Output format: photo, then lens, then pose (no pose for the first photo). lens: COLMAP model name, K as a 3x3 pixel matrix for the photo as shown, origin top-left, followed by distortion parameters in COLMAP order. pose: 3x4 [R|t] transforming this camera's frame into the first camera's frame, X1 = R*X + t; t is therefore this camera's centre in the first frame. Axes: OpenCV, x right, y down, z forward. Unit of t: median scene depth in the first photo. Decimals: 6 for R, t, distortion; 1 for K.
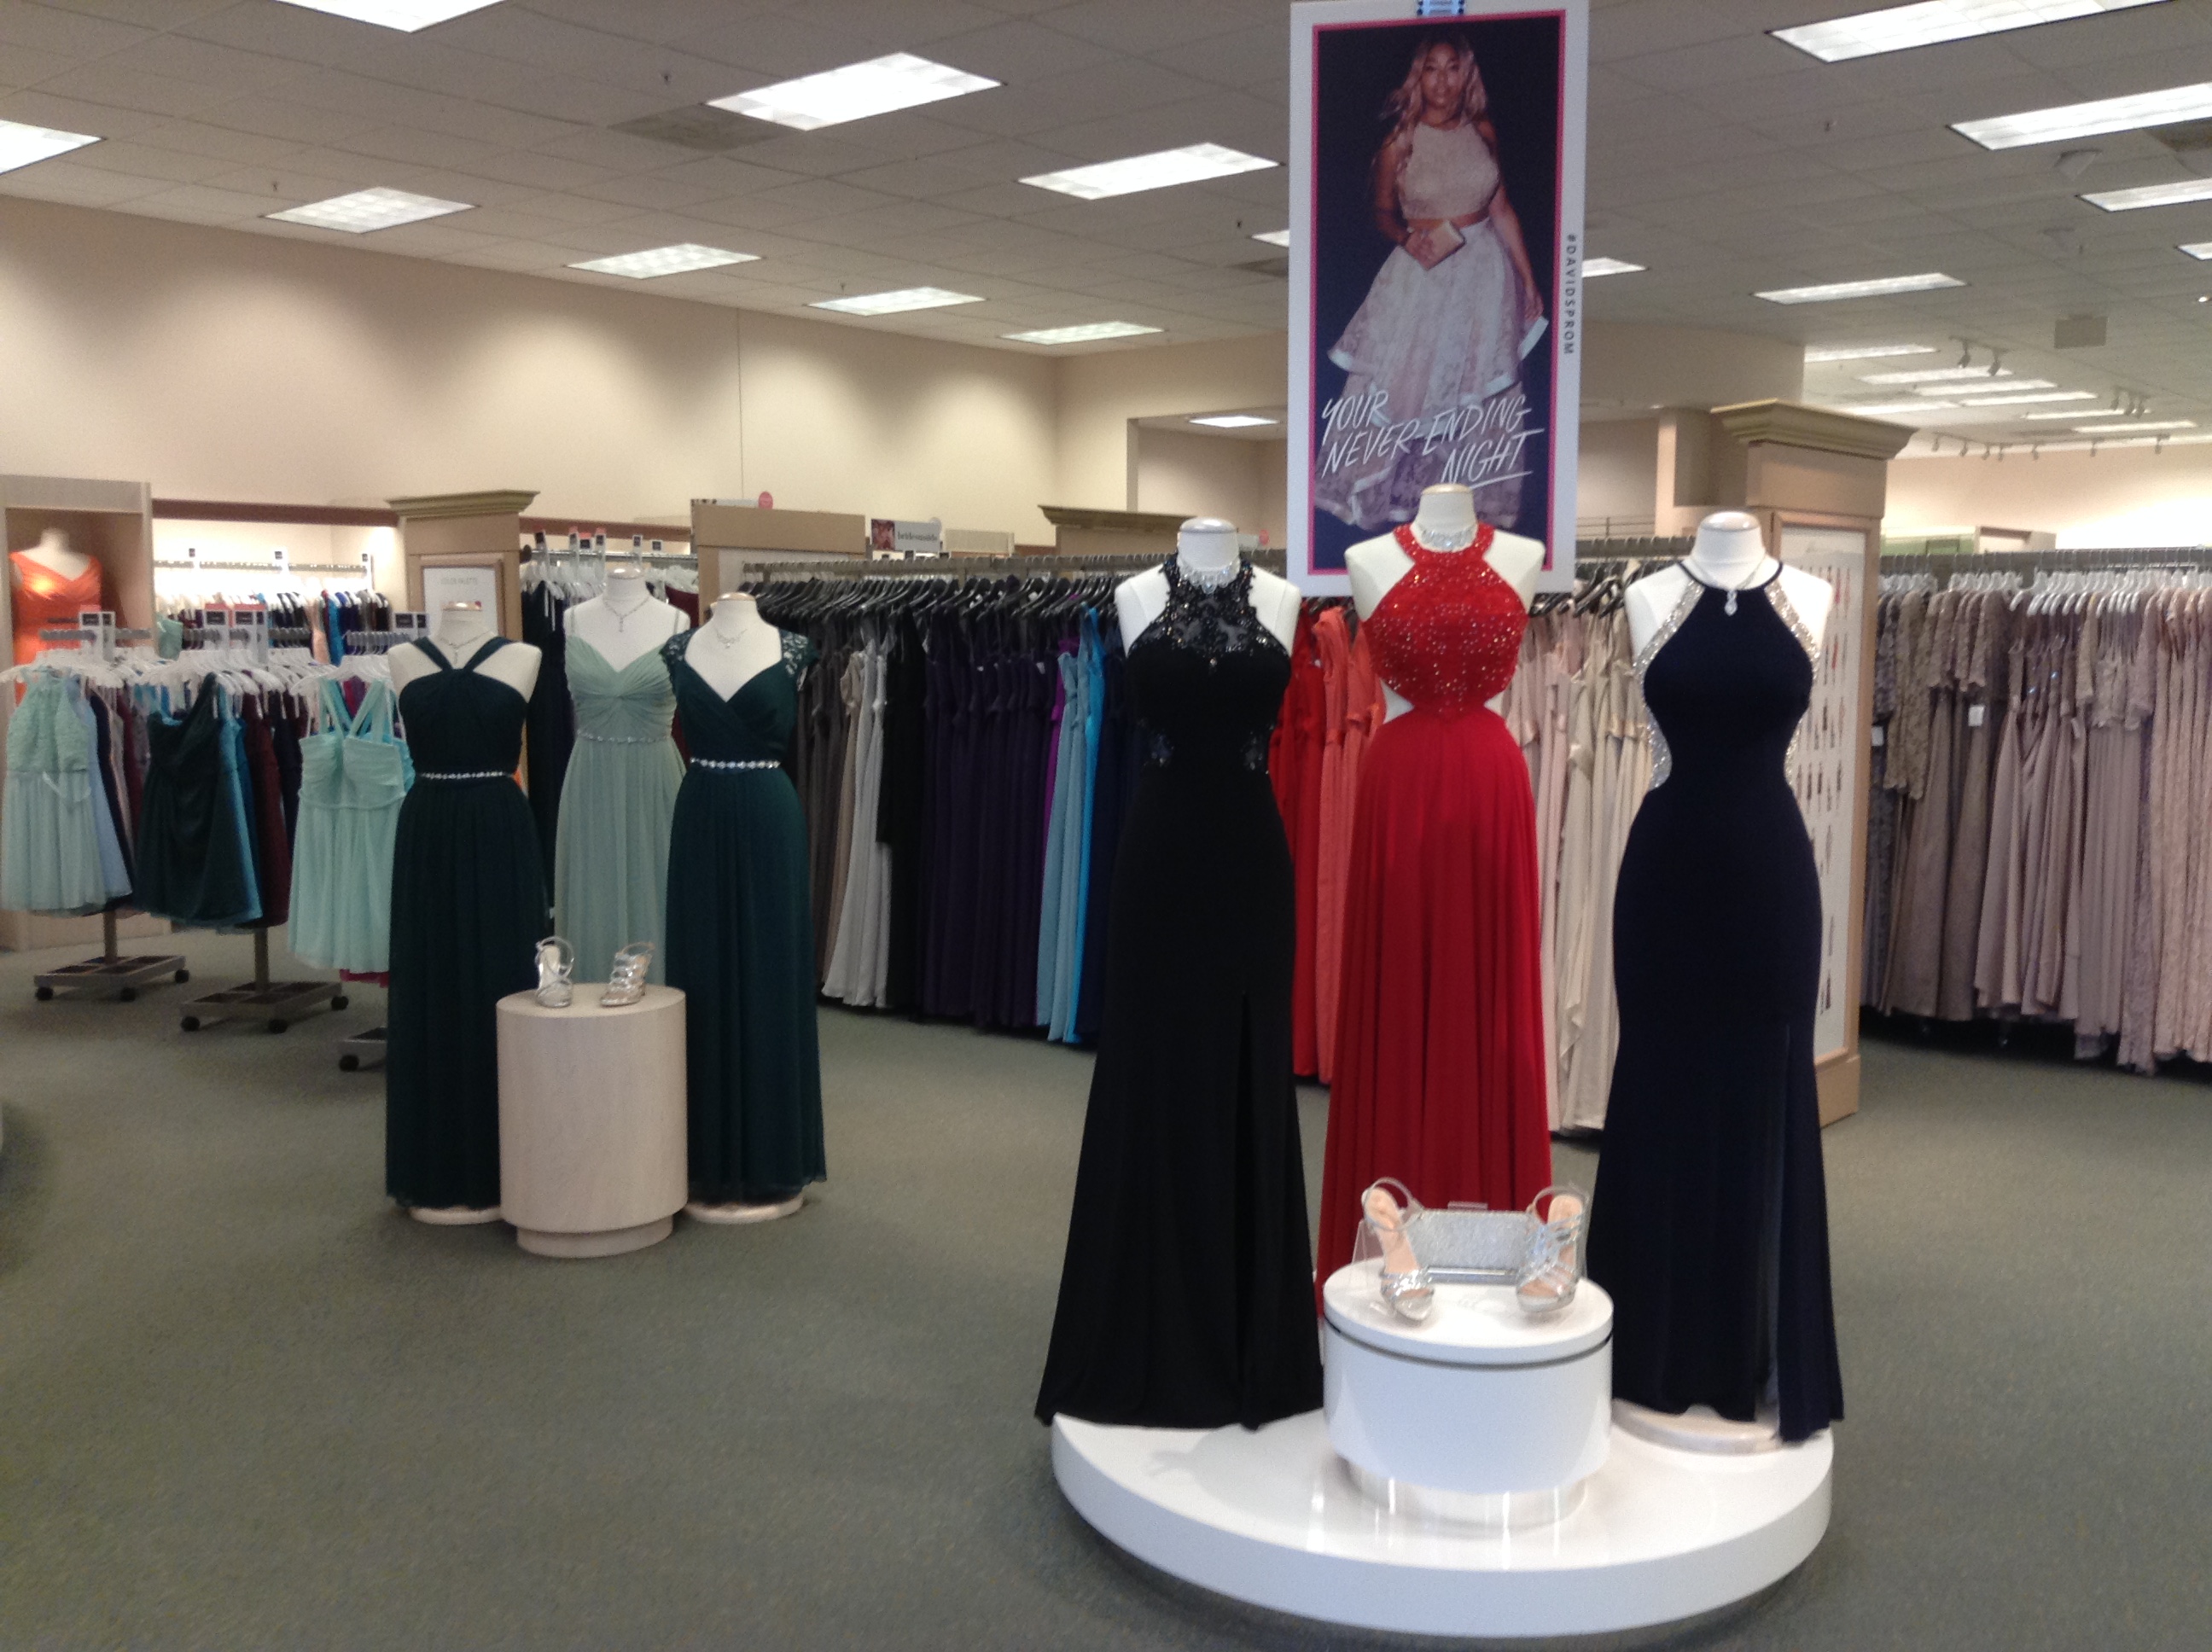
lens RADIAL K [[2106.7, 0, 1106.0], [0, 2106.7, 826.0], [0, 0, 1]] dist [0.181050, -0.440139]
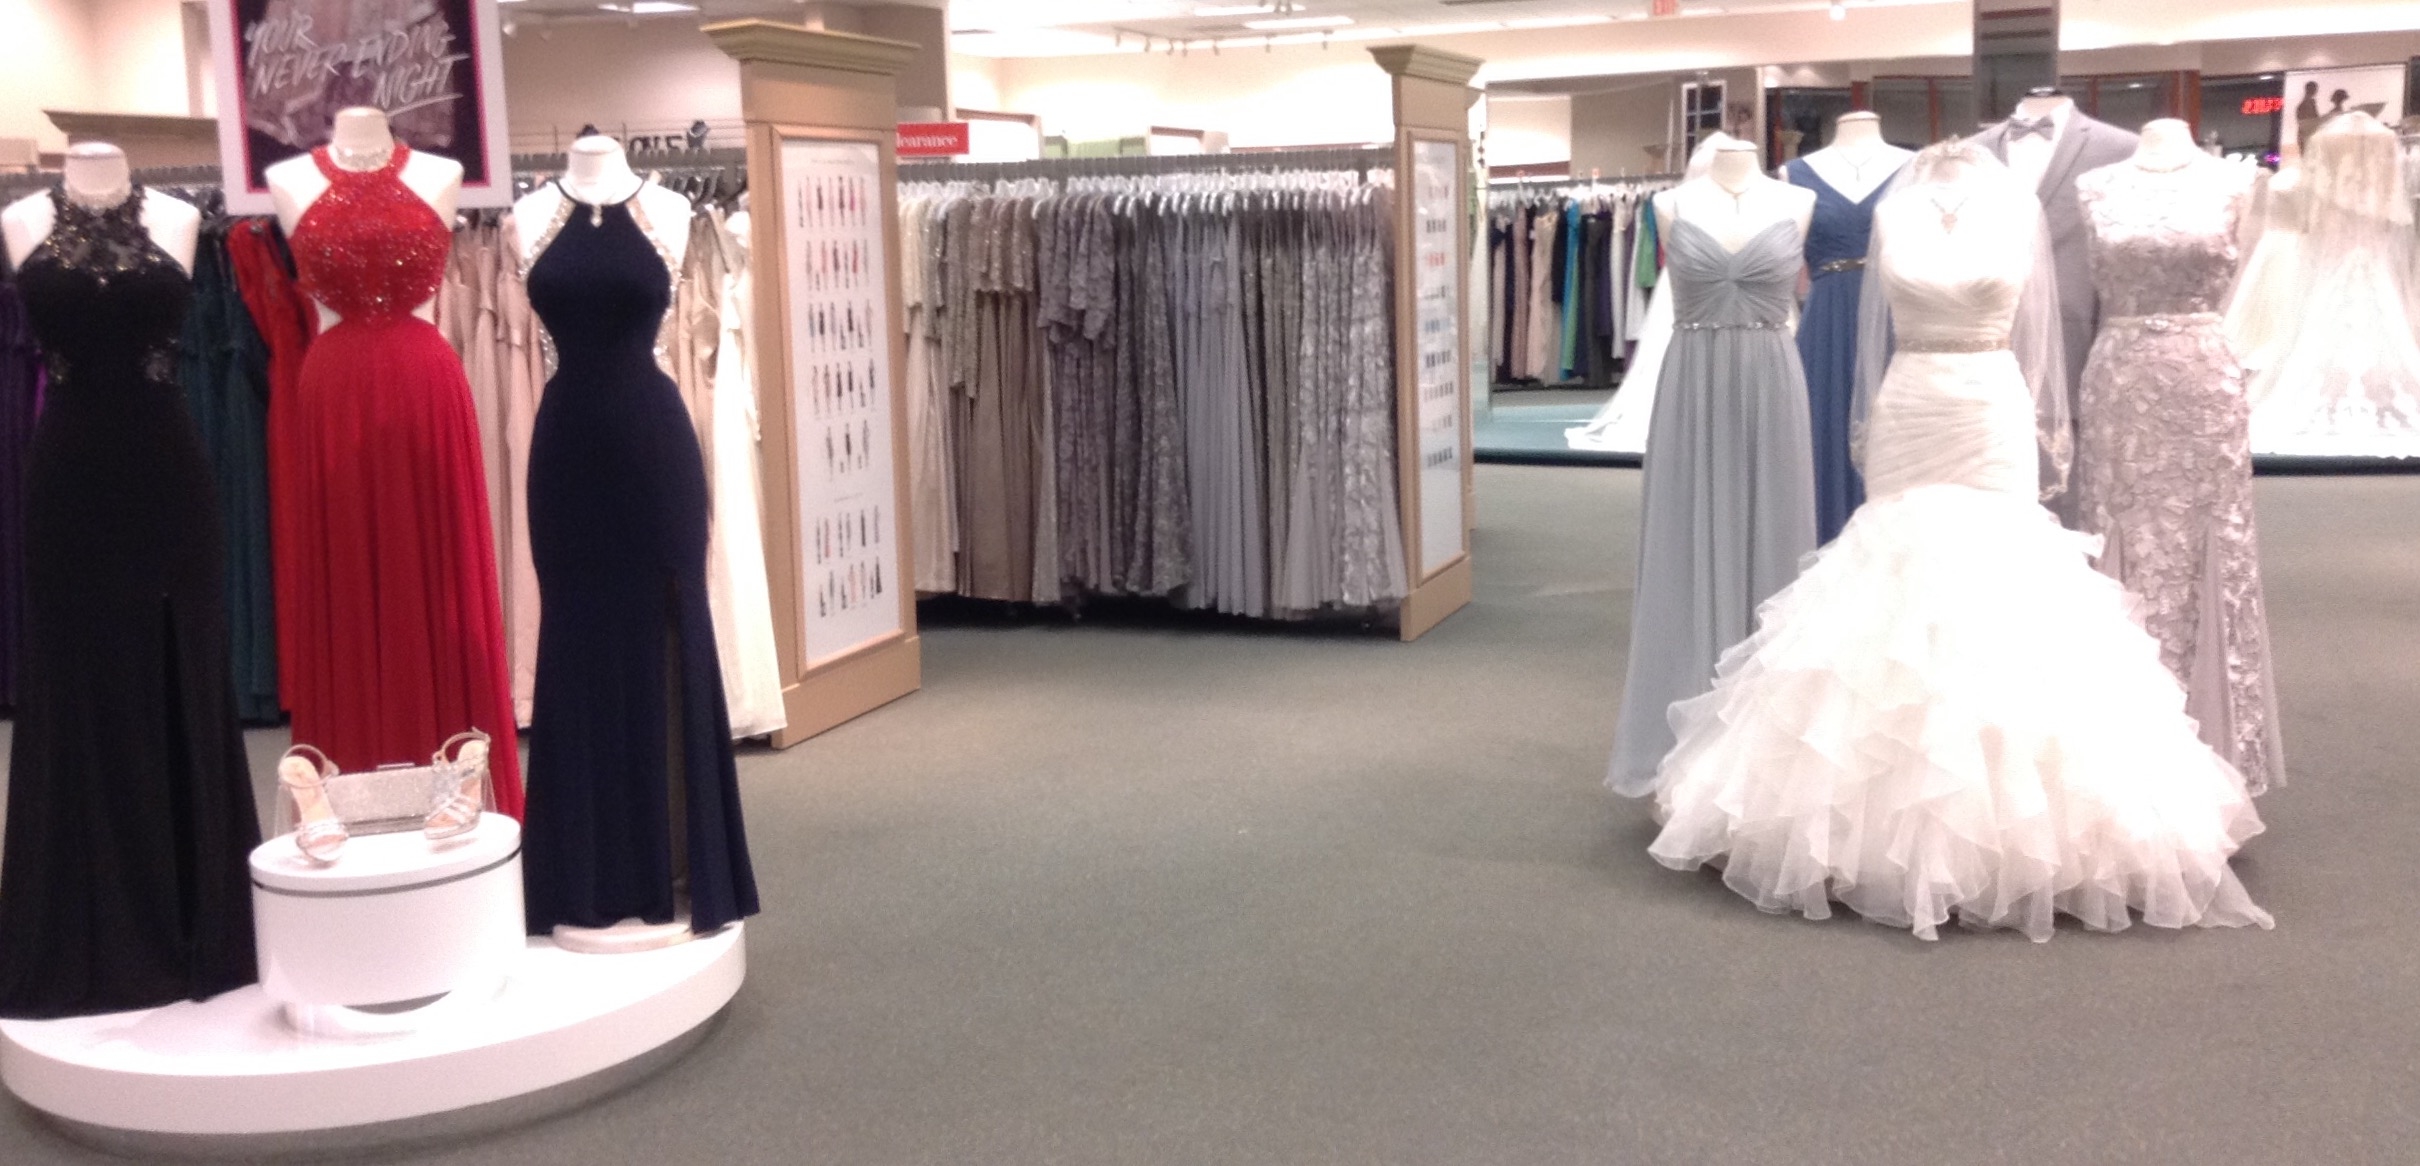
lens RADIAL K [[2367.0, 0, 1211.5], [0, 2367.0, 481.4], [0, 0, 1]] dist [0.130490, -0.232330]
pose [[0.922964, -0.068431, 0.378755, 0.086824], [0.065057, 0.997645, 0.021715, 0.027512], [-0.379349, 0.004599, 0.925242, -0.275759]]
